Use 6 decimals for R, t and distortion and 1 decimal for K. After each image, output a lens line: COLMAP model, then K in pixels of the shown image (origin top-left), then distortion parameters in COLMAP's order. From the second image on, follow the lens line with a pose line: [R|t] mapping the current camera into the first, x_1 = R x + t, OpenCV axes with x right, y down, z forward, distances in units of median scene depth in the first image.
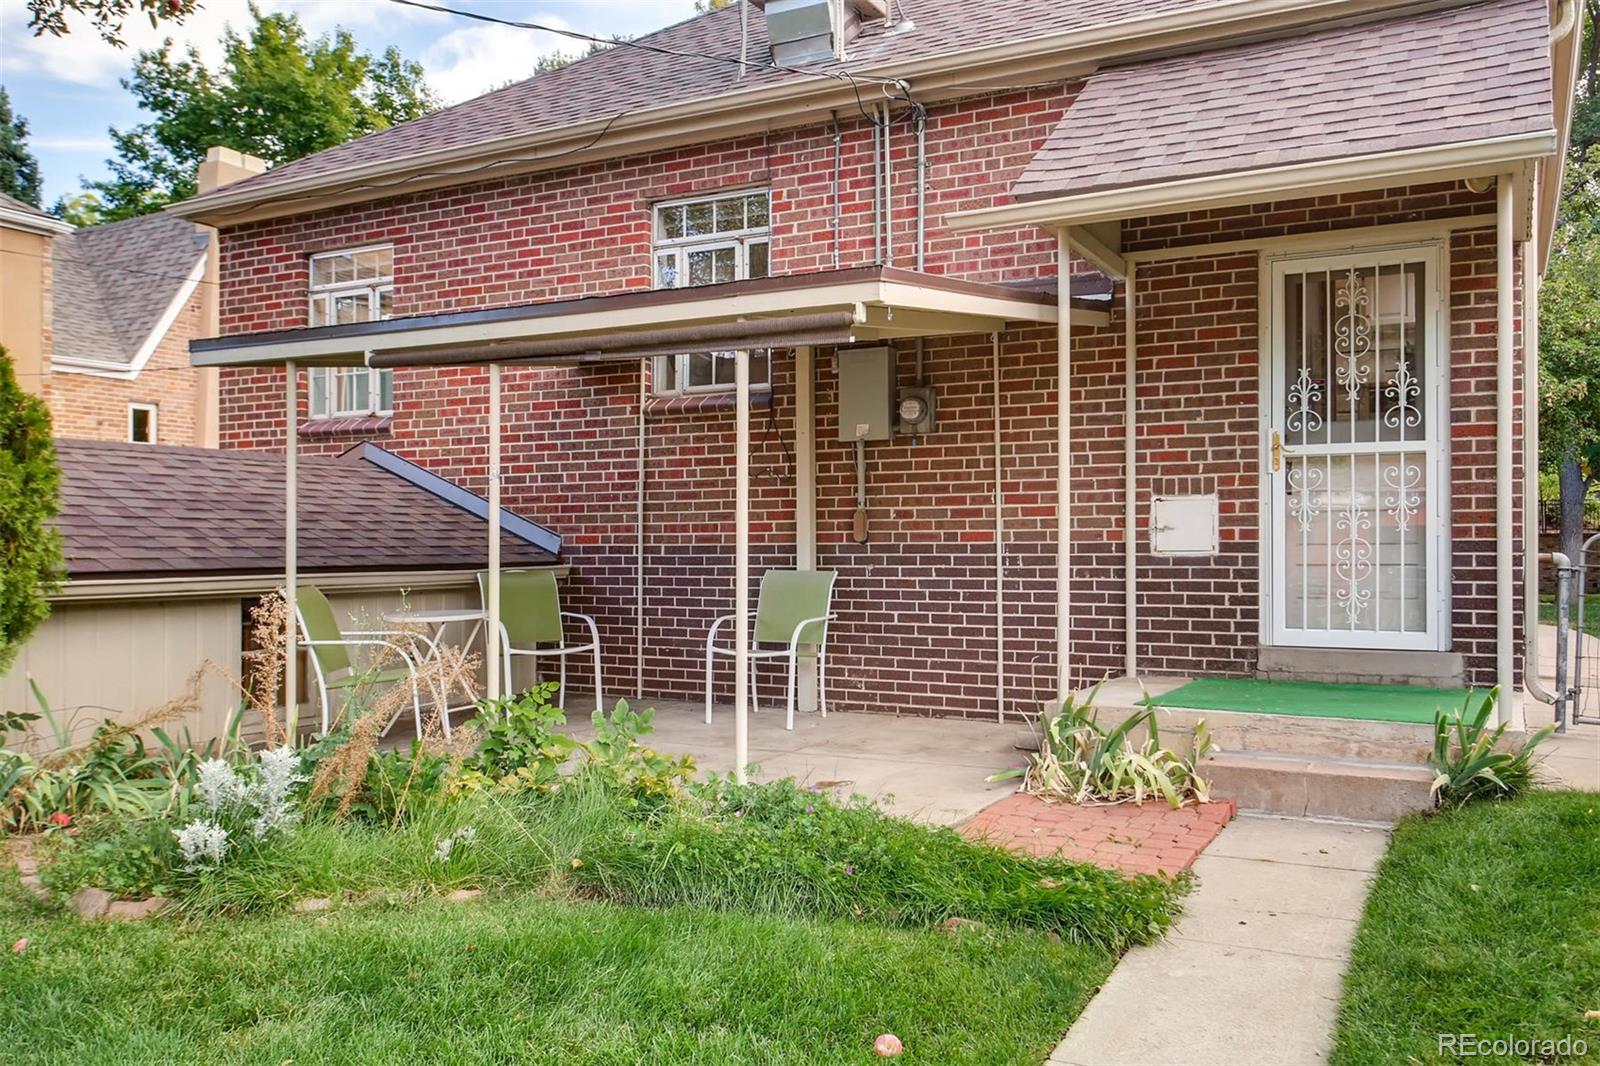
lens RADIAL K [[1340.2, 0, 800.8], [0, 1340.2, 535.4], [0, 0, 1]] dist [-0.078408, -0.004962]
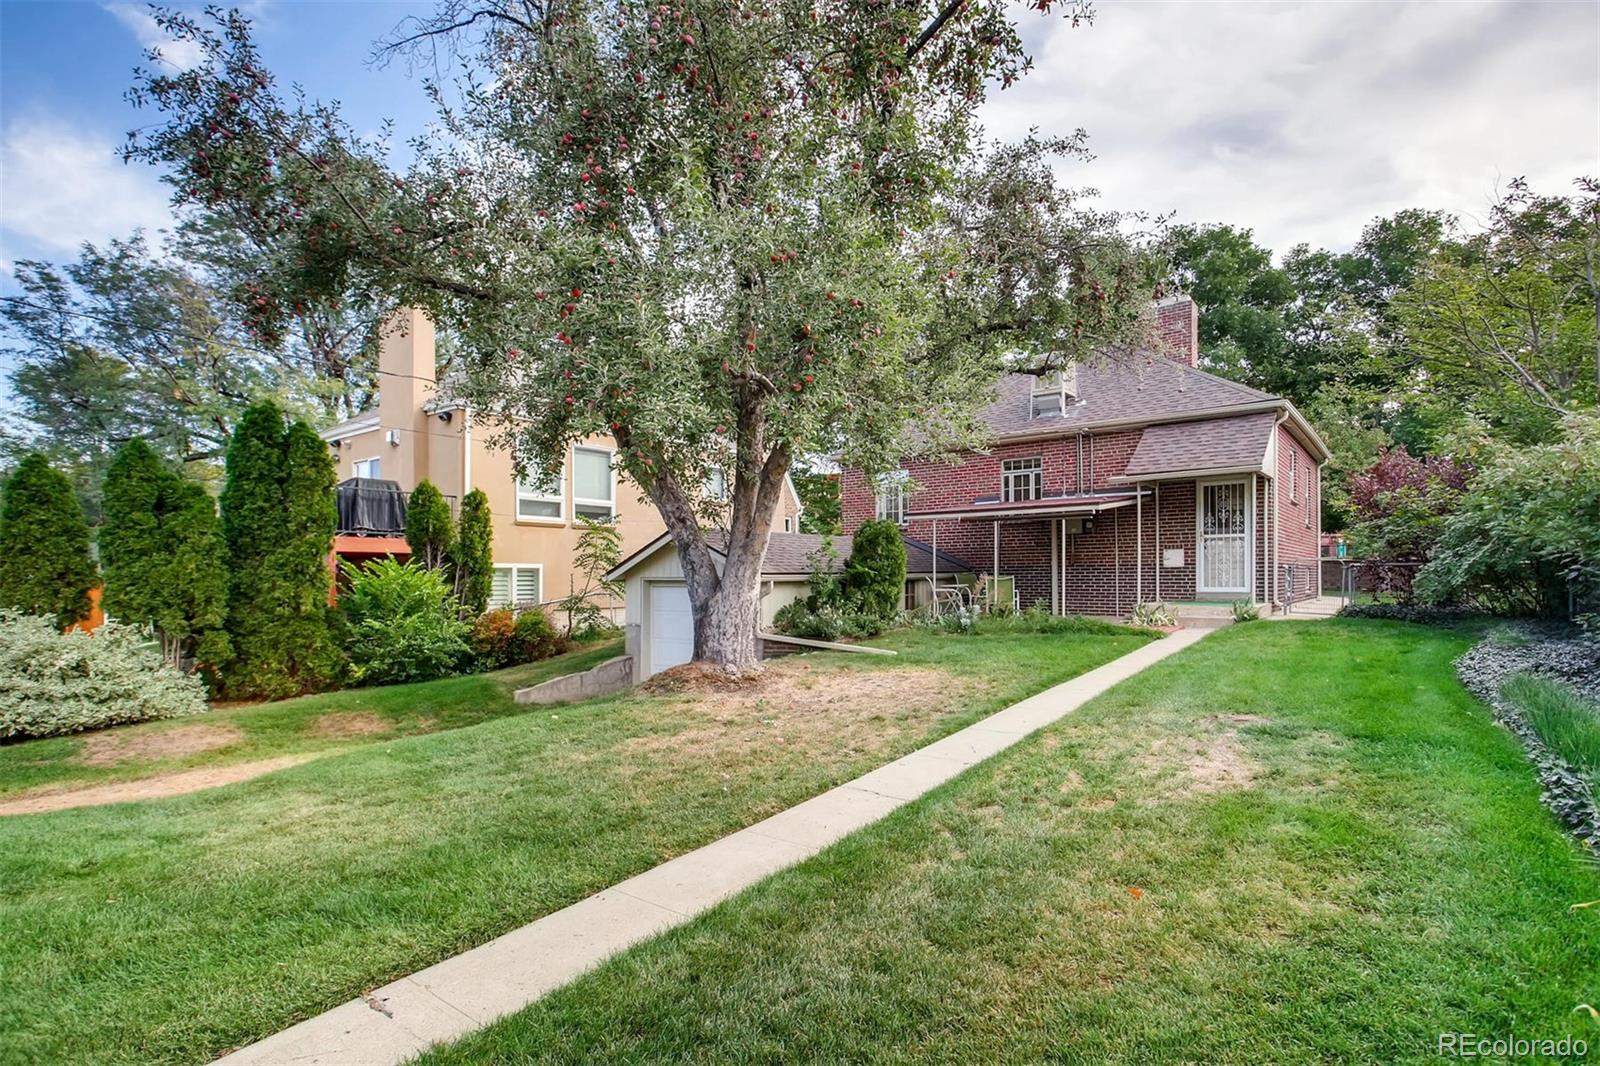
lens RADIAL K [[776.0, 0, 839.0], [0, 776.0, 563.5], [0, 0, 1]] dist [-0.005293, 0.000312]
pose [[0.988991, -0.007847, -0.147770, -0.288251], [0.007724, 0.999969, -0.001407, 0.002857], [0.147776, 0.000250, 0.989021, -1.177634]]
